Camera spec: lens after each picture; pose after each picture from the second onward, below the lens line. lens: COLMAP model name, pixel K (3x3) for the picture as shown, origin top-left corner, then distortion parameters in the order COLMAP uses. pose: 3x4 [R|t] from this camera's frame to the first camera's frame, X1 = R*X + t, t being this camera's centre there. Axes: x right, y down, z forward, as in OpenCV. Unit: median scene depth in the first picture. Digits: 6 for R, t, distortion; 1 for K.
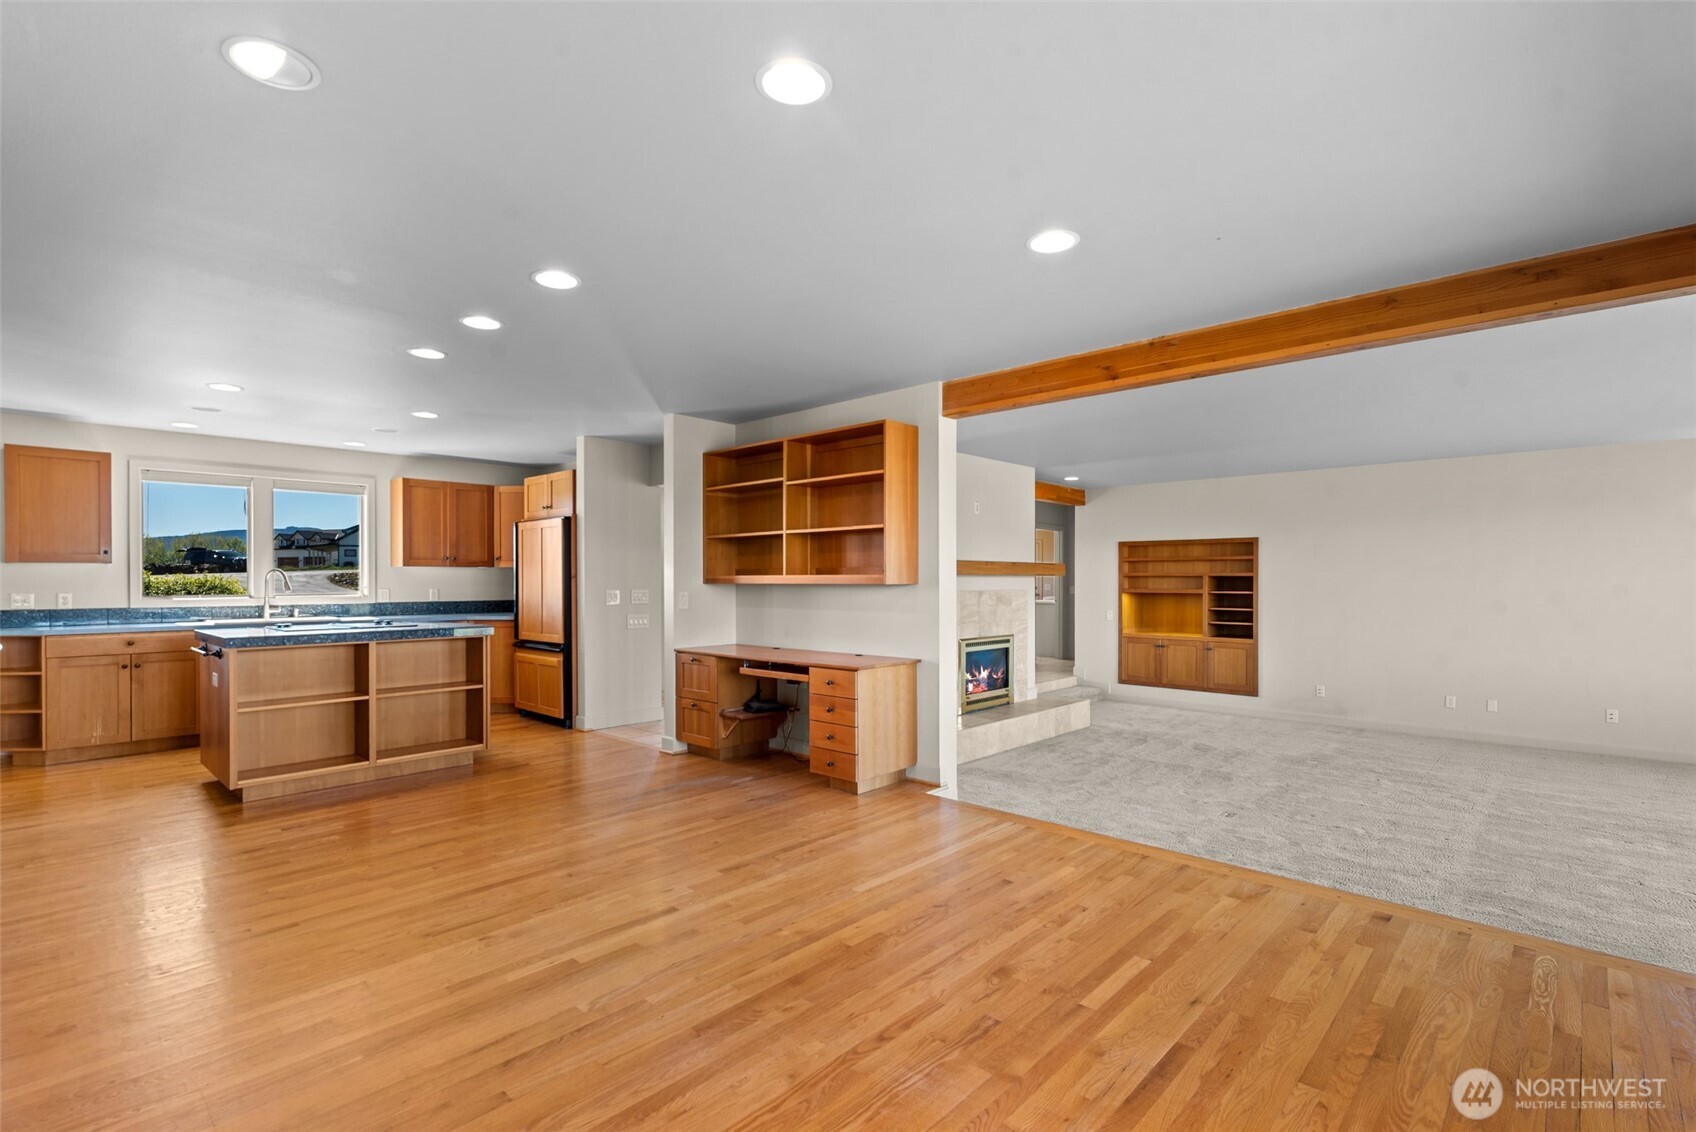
lens RADIAL K [[775.5, 0, 868.2], [0, 775.5, 585.3], [0, 0, 1]] dist [0.001719, -0.000516]
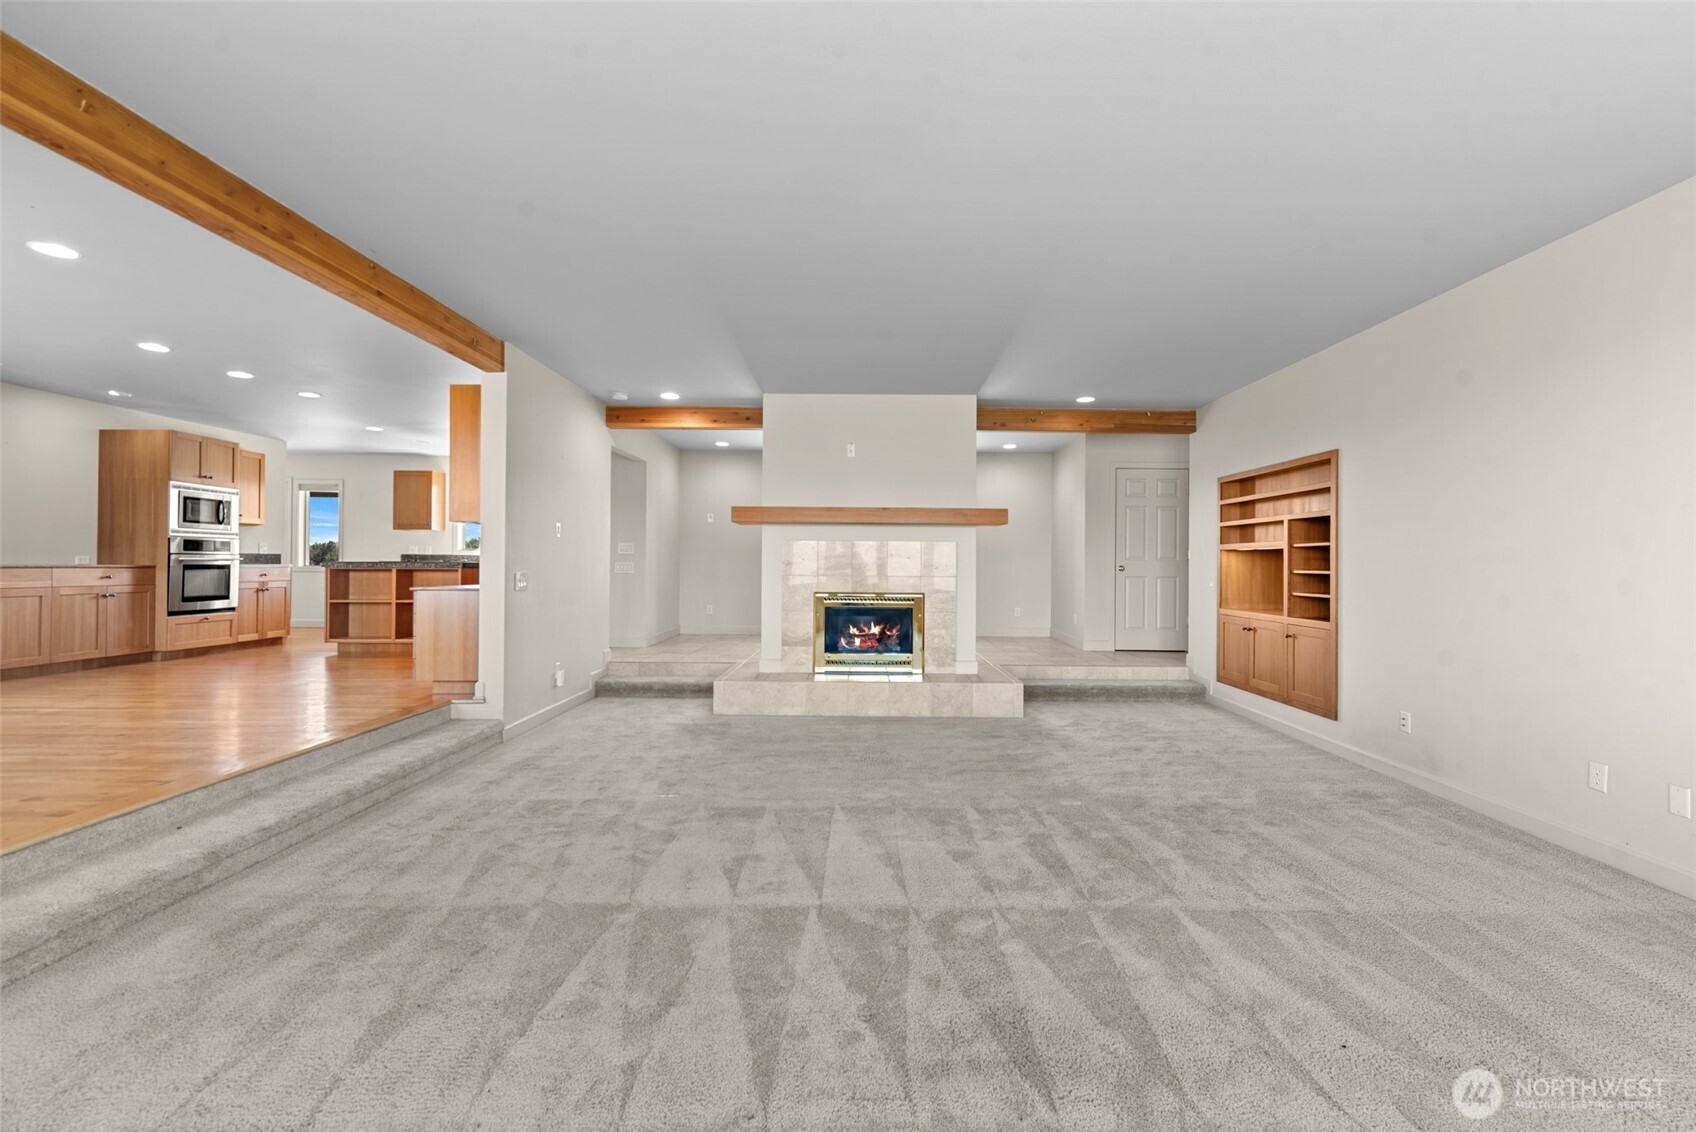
lens RADIAL K [[742.8, 0, 861.1], [0, 742.8, 555.4], [0, 0, 1]] dist [0.003248, -0.000822]
pose [[0.678290, -0.003278, -0.734787, 1.033271], [-0.011966, 0.999808, -0.015506, 0.048829], [0.734697, 0.019310, 0.678121, 0.548270]]
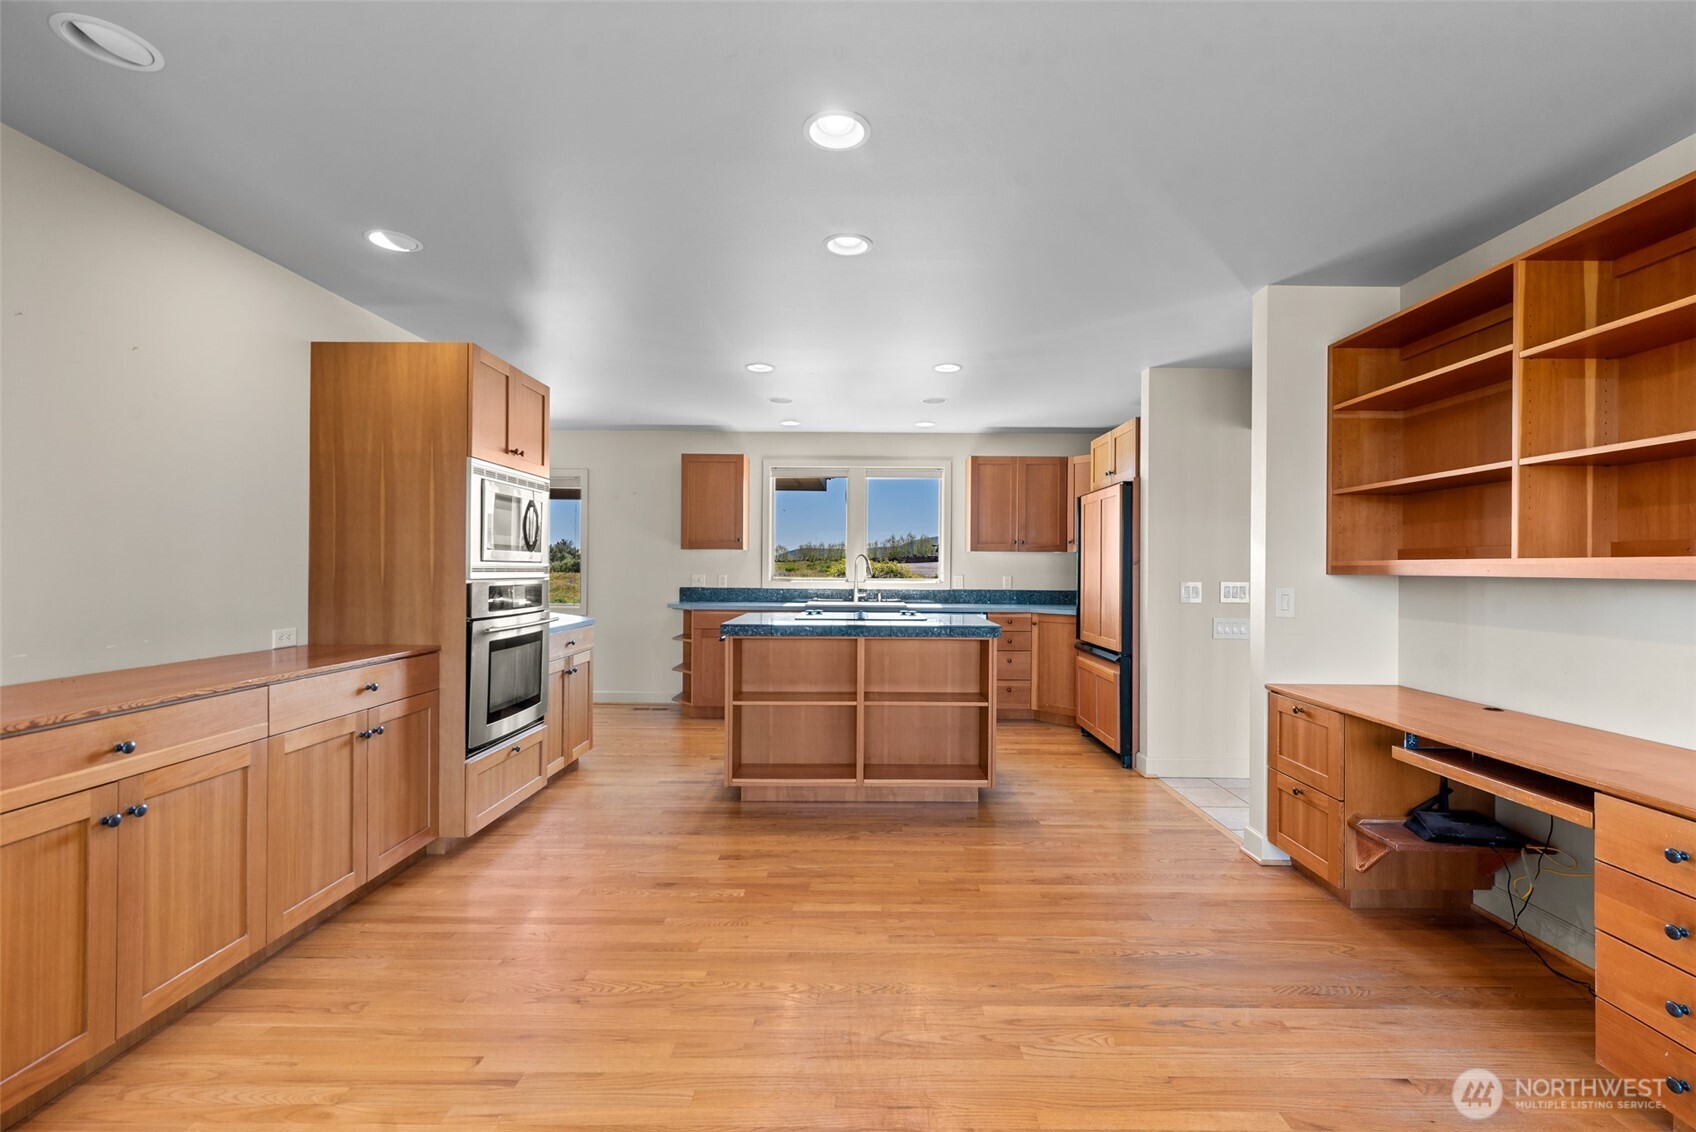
lens RADIAL K [[742.8, 0, 859.3], [0, 742.8, 564.6], [0, 0, 1]] dist [0.003248, -0.000822]
pose [[0.669787, 0.004720, -0.742538, -0.037811], [-0.014793, 0.999866, -0.006988, -0.000469], [0.742406, 0.015665, 0.669767, 0.389091]]
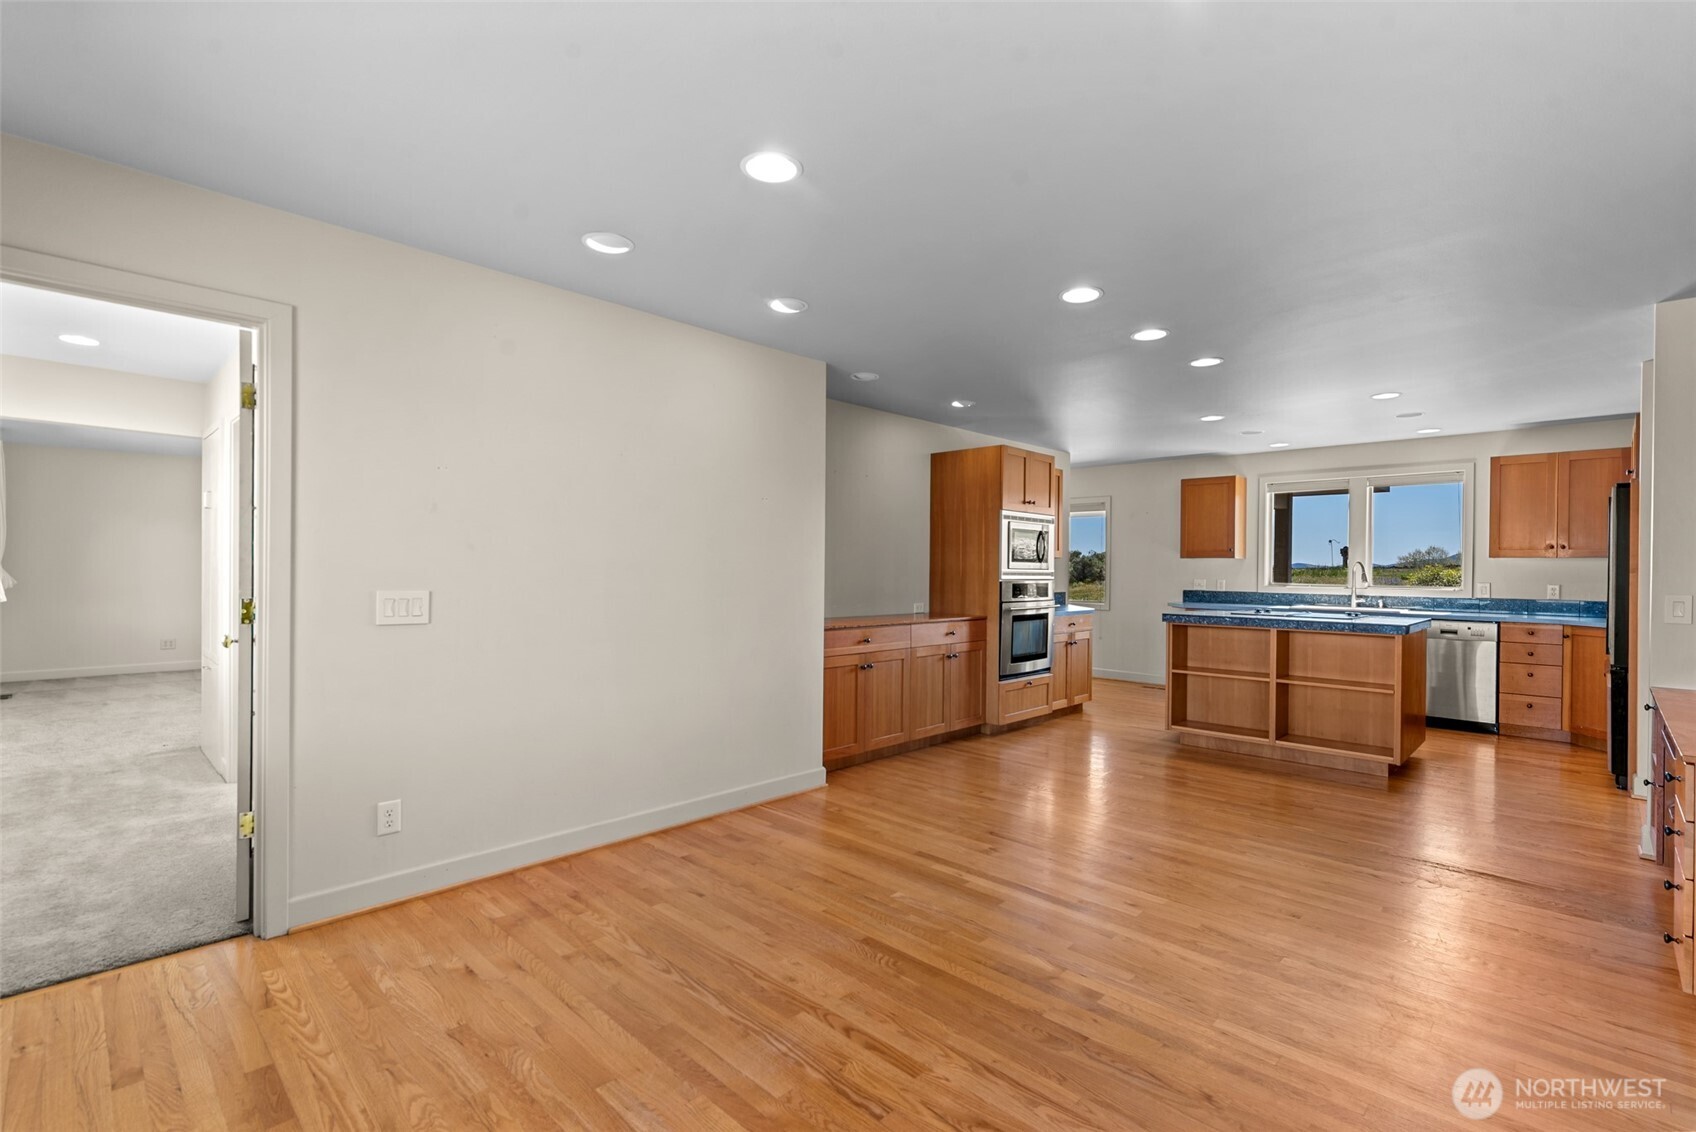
lens RADIAL K [[775.5, 0, 862.4], [0, 775.5, 565.4], [0, 0, 1]] dist [0.001719, -0.000516]
pose [[-0.012356, 0.001343, -0.999923, 0.372400], [-0.018411, 0.999829, 0.001570, -0.005360], [0.999754, 0.018429, -0.012329, 0.374774]]
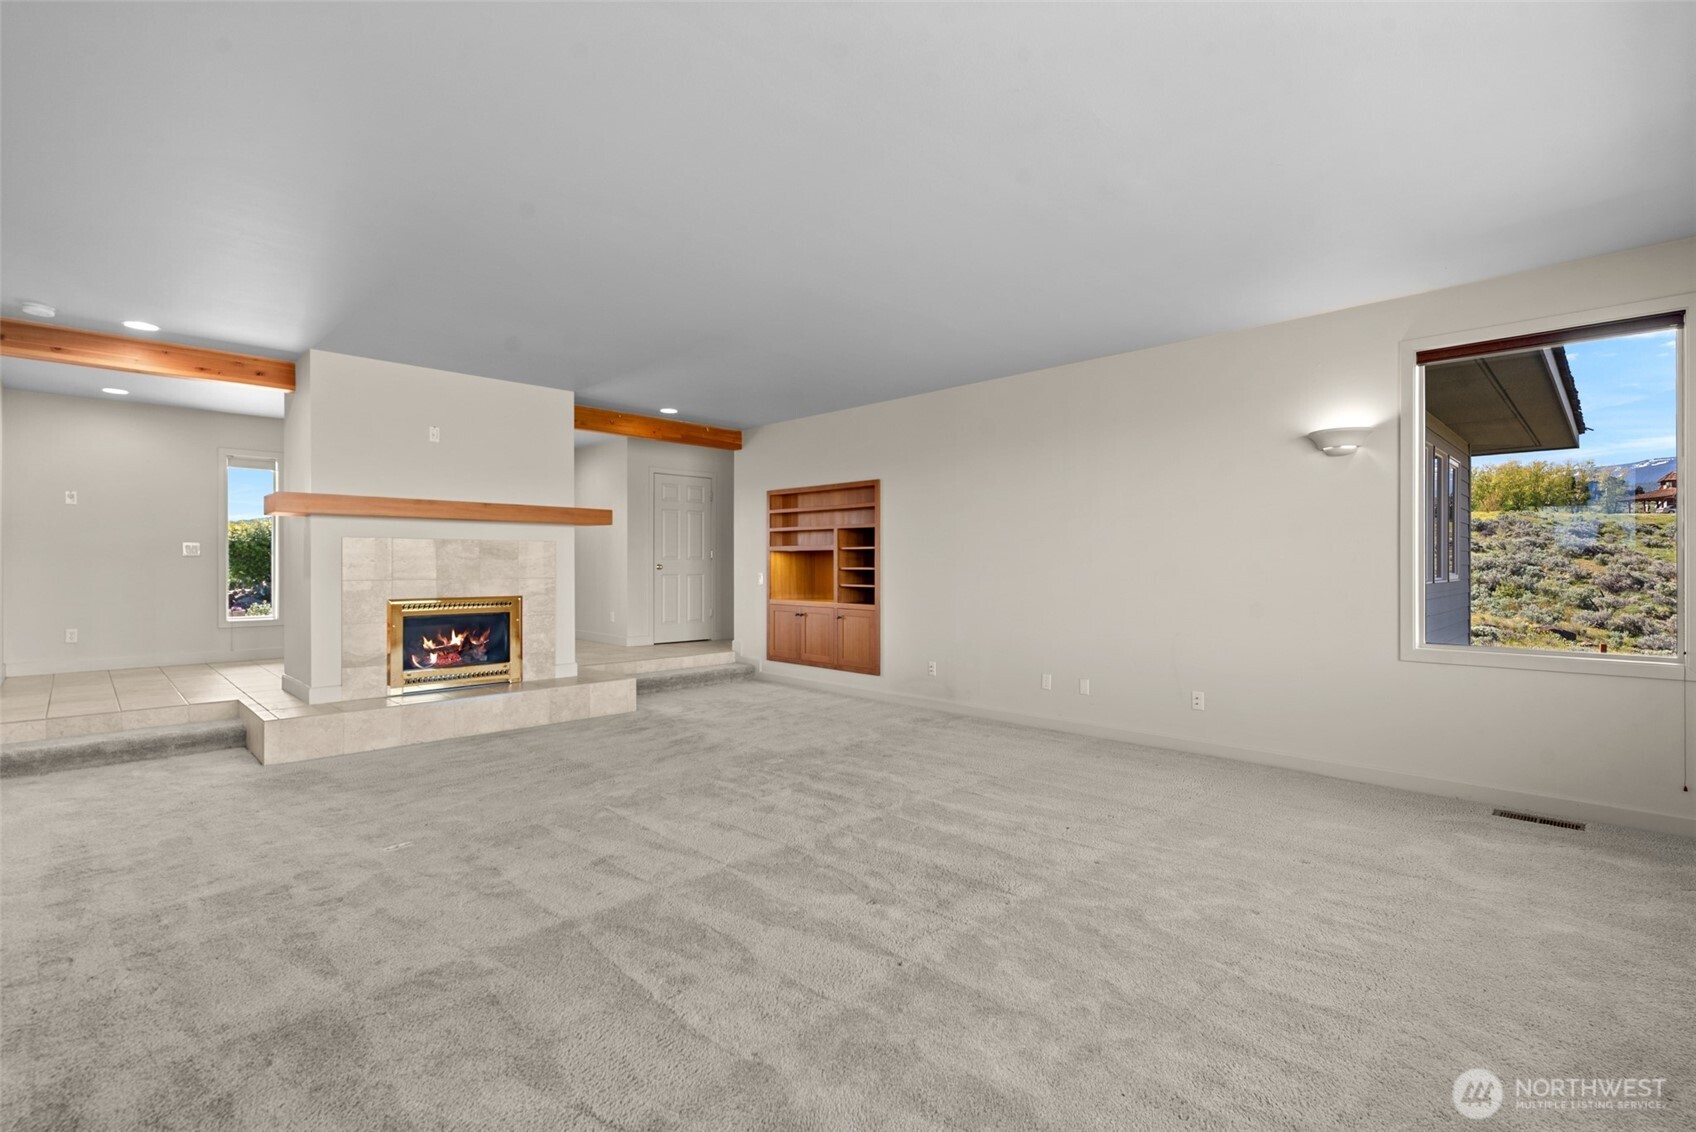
lens RADIAL K [[775.5, 0, 867.6], [0, 775.5, 559.9], [0, 0, 1]] dist [0.001719, -0.000516]
pose [[0.999702, -0.000366, -0.024426, 0.784741], [0.000084, 0.999934, -0.011512, 0.049001], [0.024428, 0.011507, 0.999635, 0.294520]]
